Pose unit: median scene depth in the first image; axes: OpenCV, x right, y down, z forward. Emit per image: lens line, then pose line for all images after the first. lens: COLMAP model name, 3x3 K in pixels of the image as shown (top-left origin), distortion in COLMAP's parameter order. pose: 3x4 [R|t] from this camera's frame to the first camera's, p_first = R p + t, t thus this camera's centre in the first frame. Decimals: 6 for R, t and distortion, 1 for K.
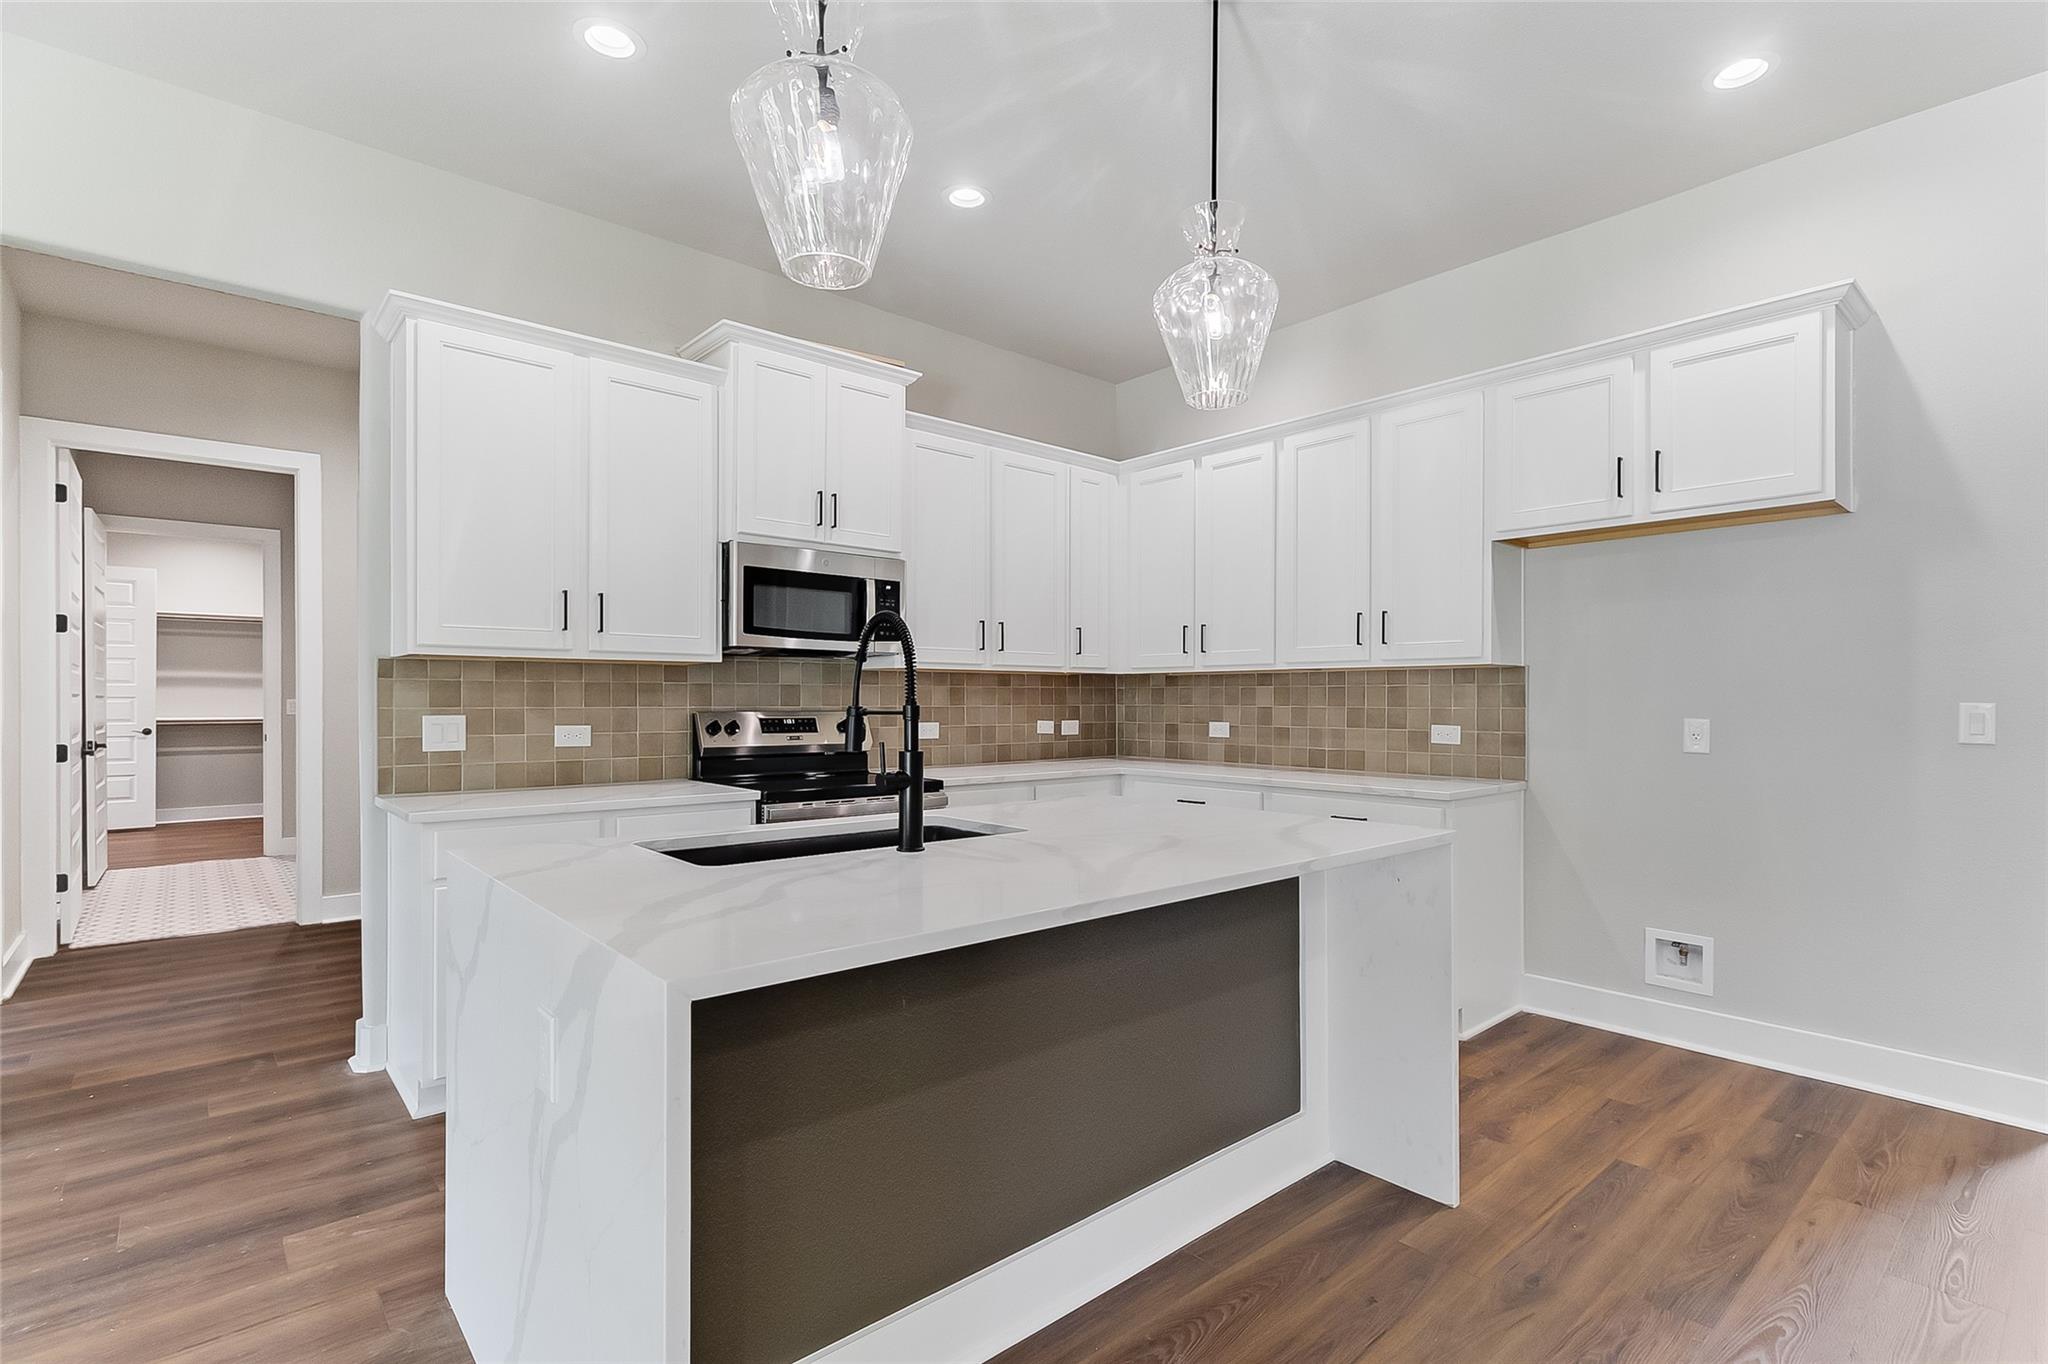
lens RADIAL K [[1003.3, 0, 1098.0], [0, 1003.3, 702.0], [0, 0, 1]] dist [-0.000418, -0.000173]
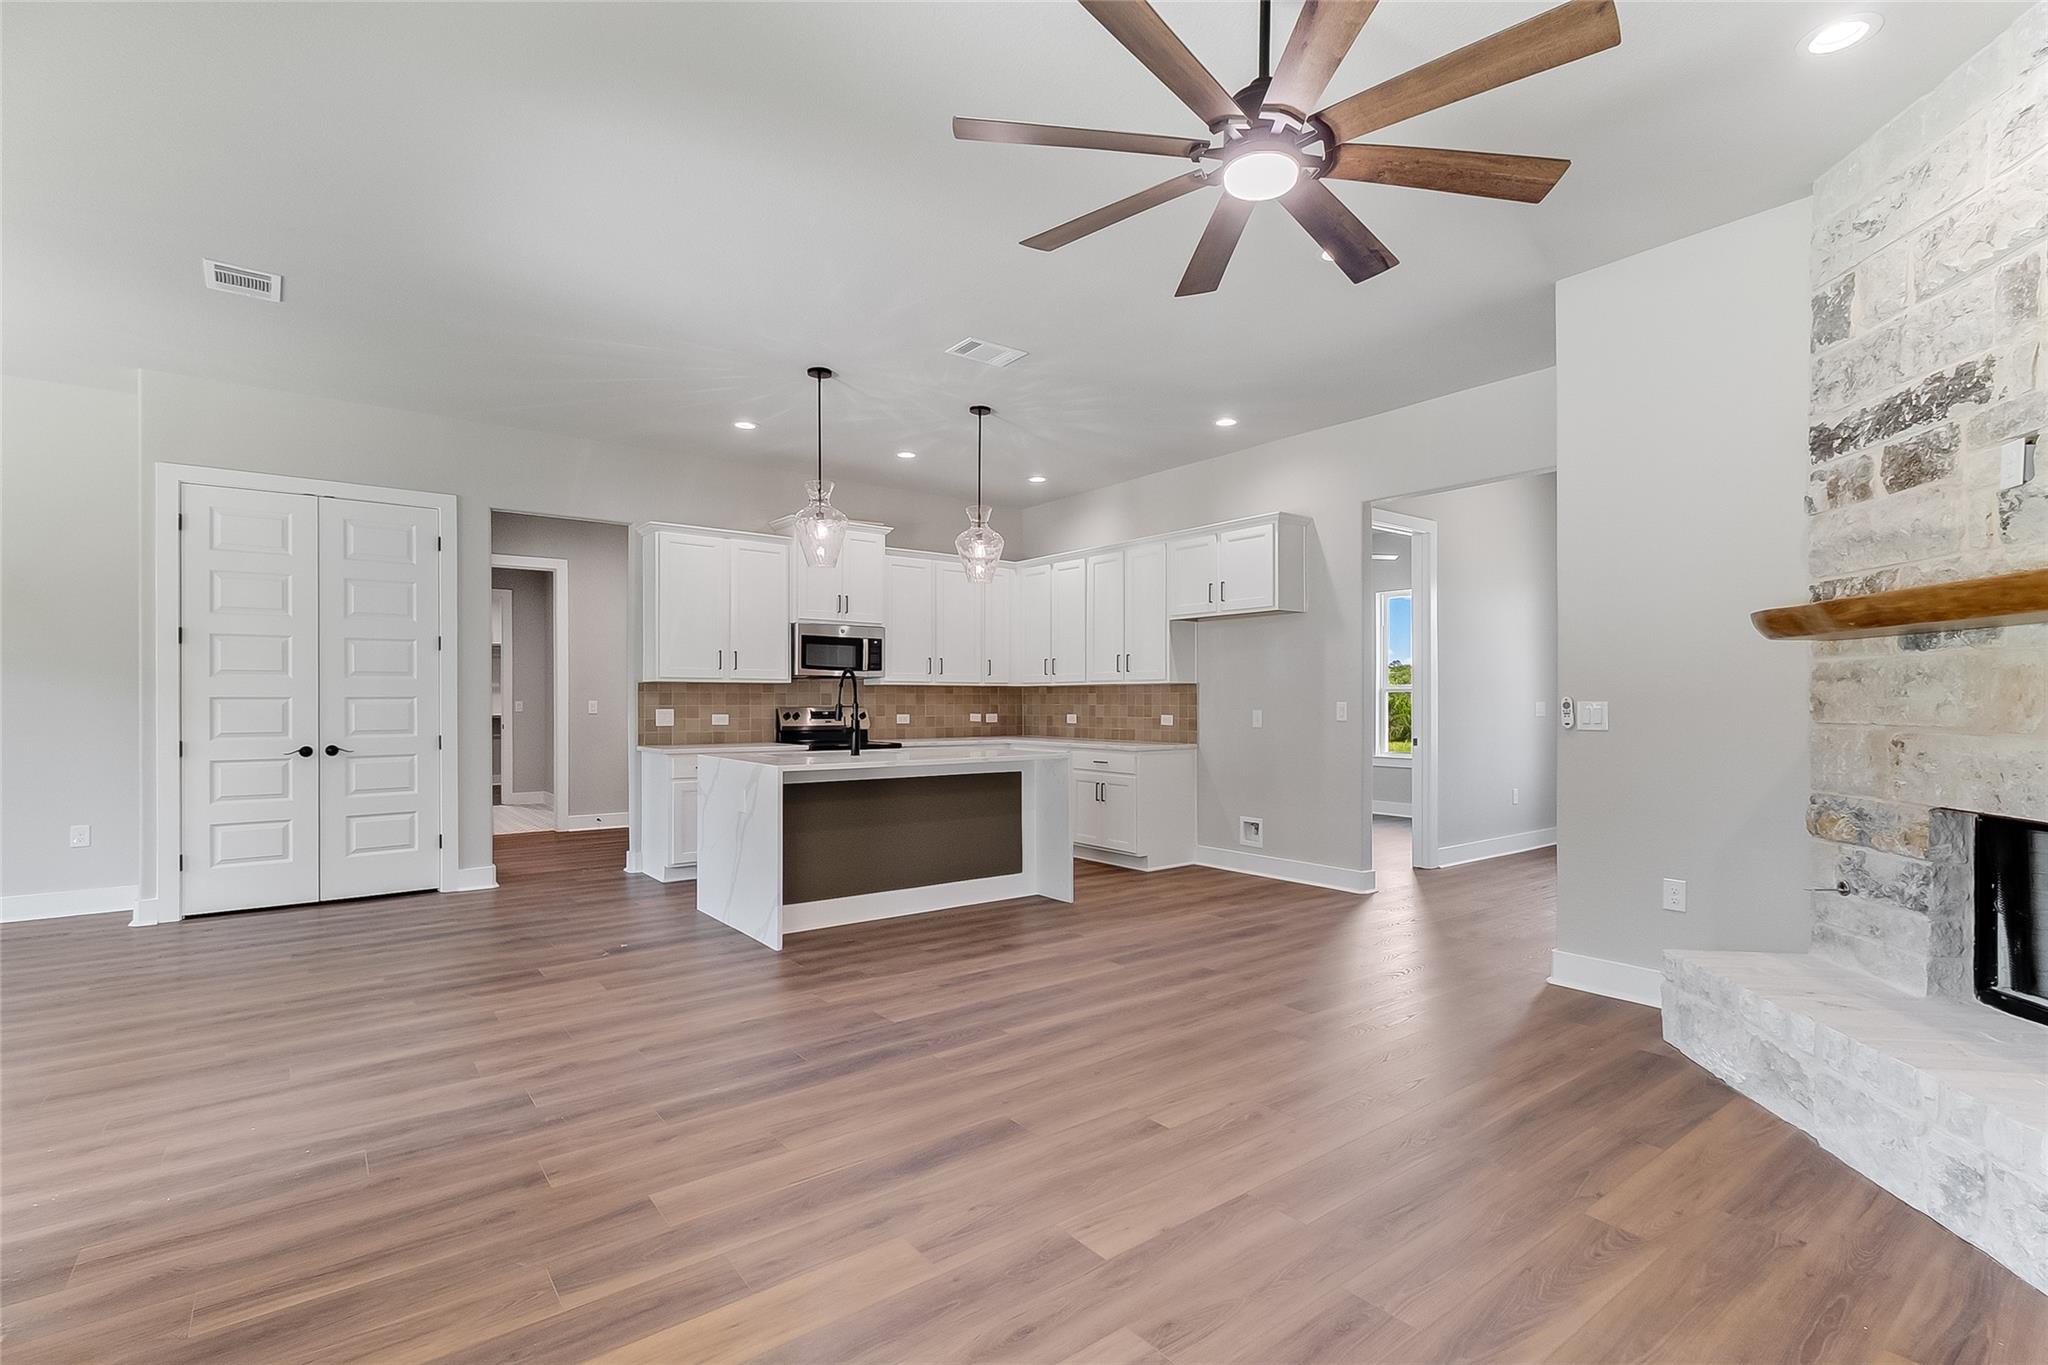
lens RADIAL K [[951.2, 0, 1022.3], [0, 951.2, 700.5], [0, 0, 1]] dist [0.000153, -0.000242]
pose [[0.992457, -0.000908, -0.122592, 0.302623], [0.000523, 0.999995, -0.003178, 0.001885], [0.122594, 0.003090, 0.992452, -0.793057]]
